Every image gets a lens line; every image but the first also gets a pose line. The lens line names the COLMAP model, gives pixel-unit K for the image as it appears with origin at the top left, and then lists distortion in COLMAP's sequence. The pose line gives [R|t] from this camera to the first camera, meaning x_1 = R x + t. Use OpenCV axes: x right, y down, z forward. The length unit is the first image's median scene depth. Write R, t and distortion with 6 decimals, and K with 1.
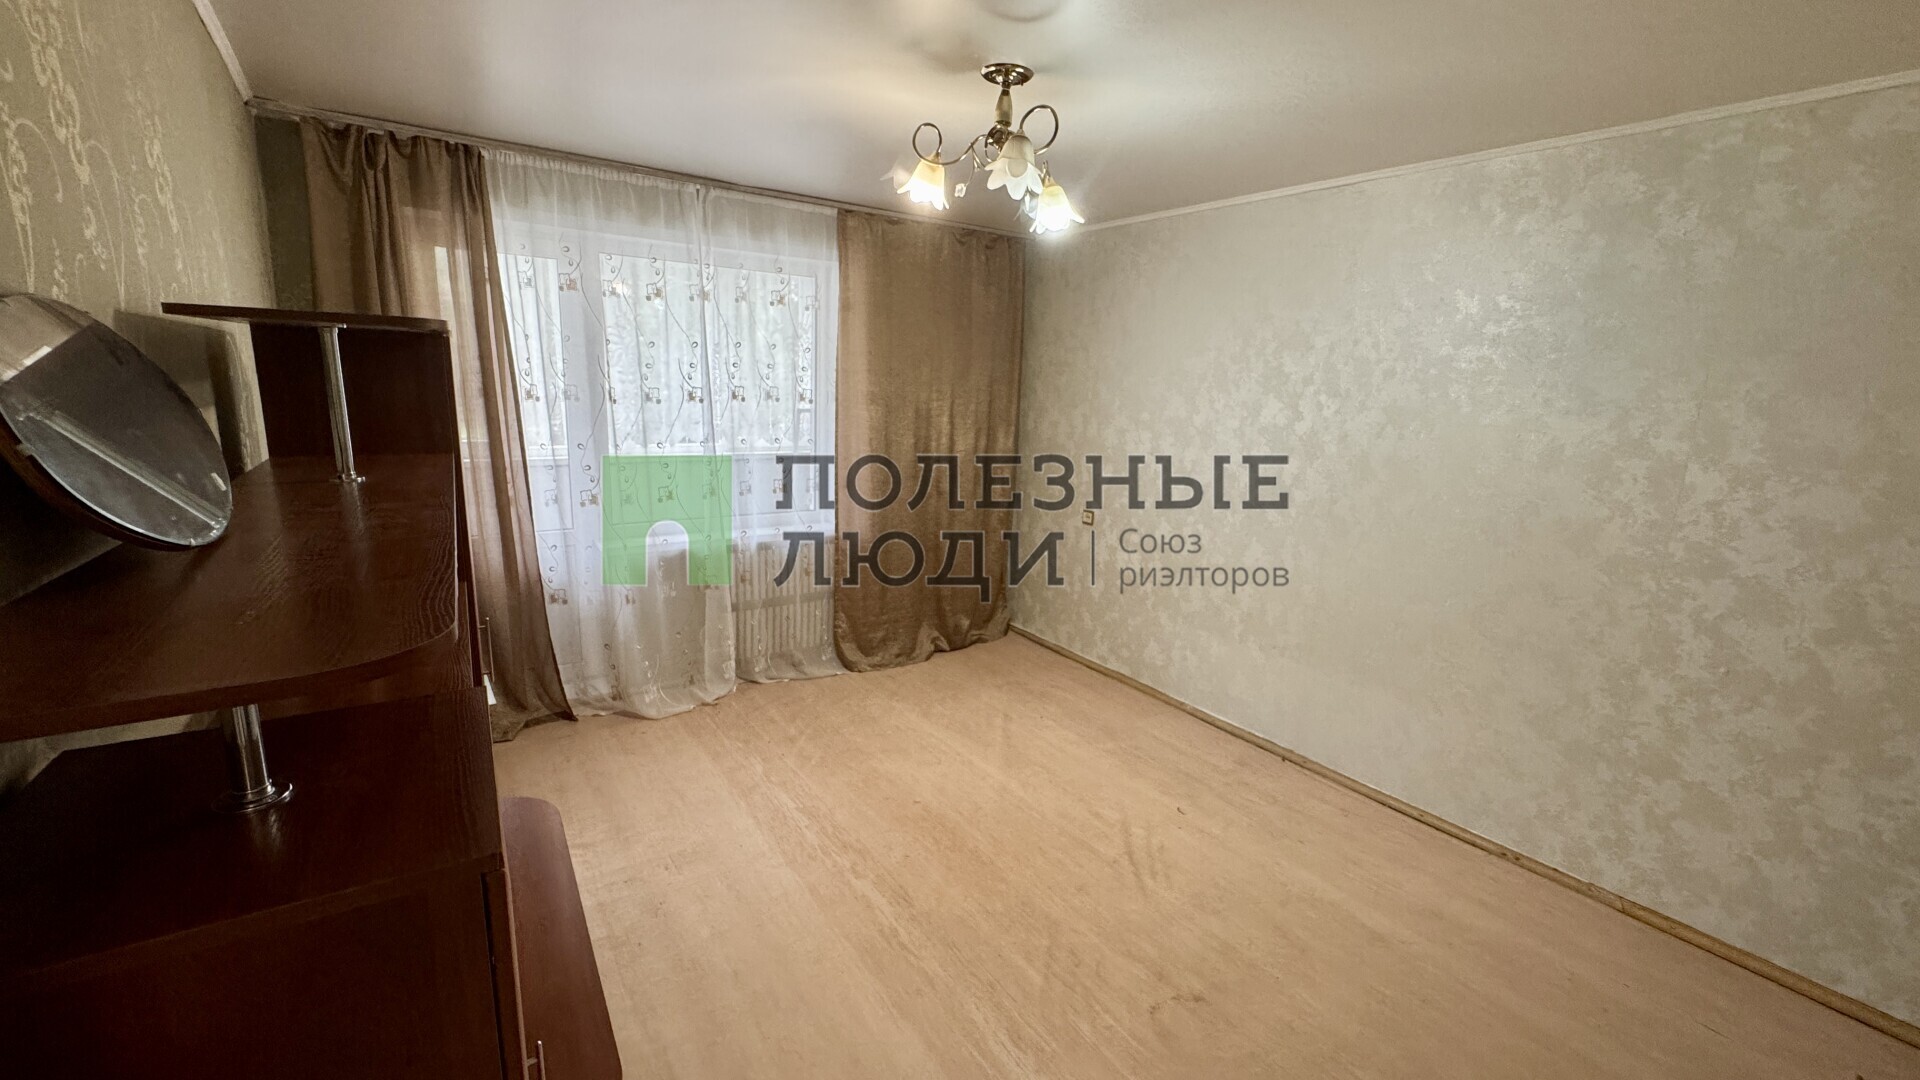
lens RADIAL K [[782.1, 0, 960.0], [0, 782.1, 540.0], [0, 0, 1]] dist [0.000359, 0.000021]
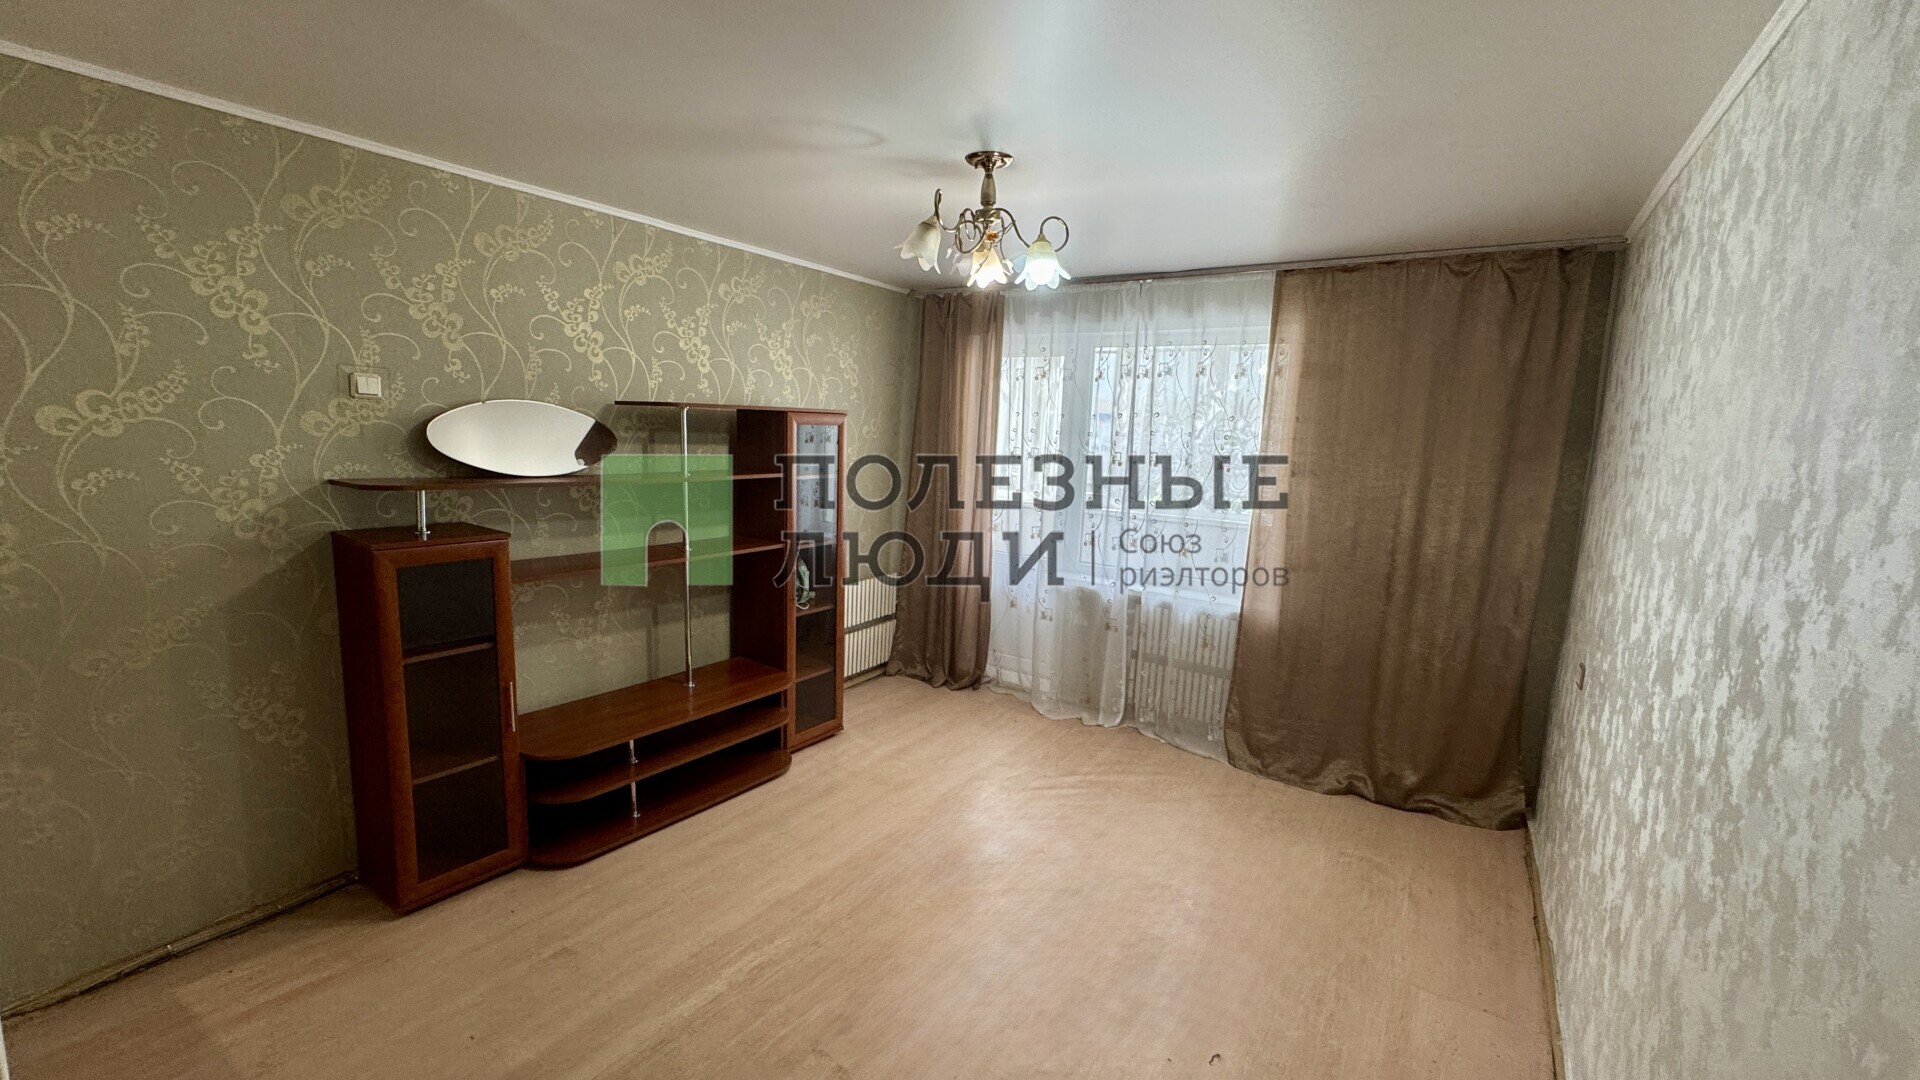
lens RADIAL K [[772.7, 0, 960.0], [0, 772.7, 540.0], [0, 0, 1]] dist [0.000177, 0.000061]
pose [[0.355457, 0.119943, -0.926965, 0.678074], [-0.215333, 0.975564, 0.043659, -0.070482], [0.909550, 0.184087, 0.372599, 0.402859]]
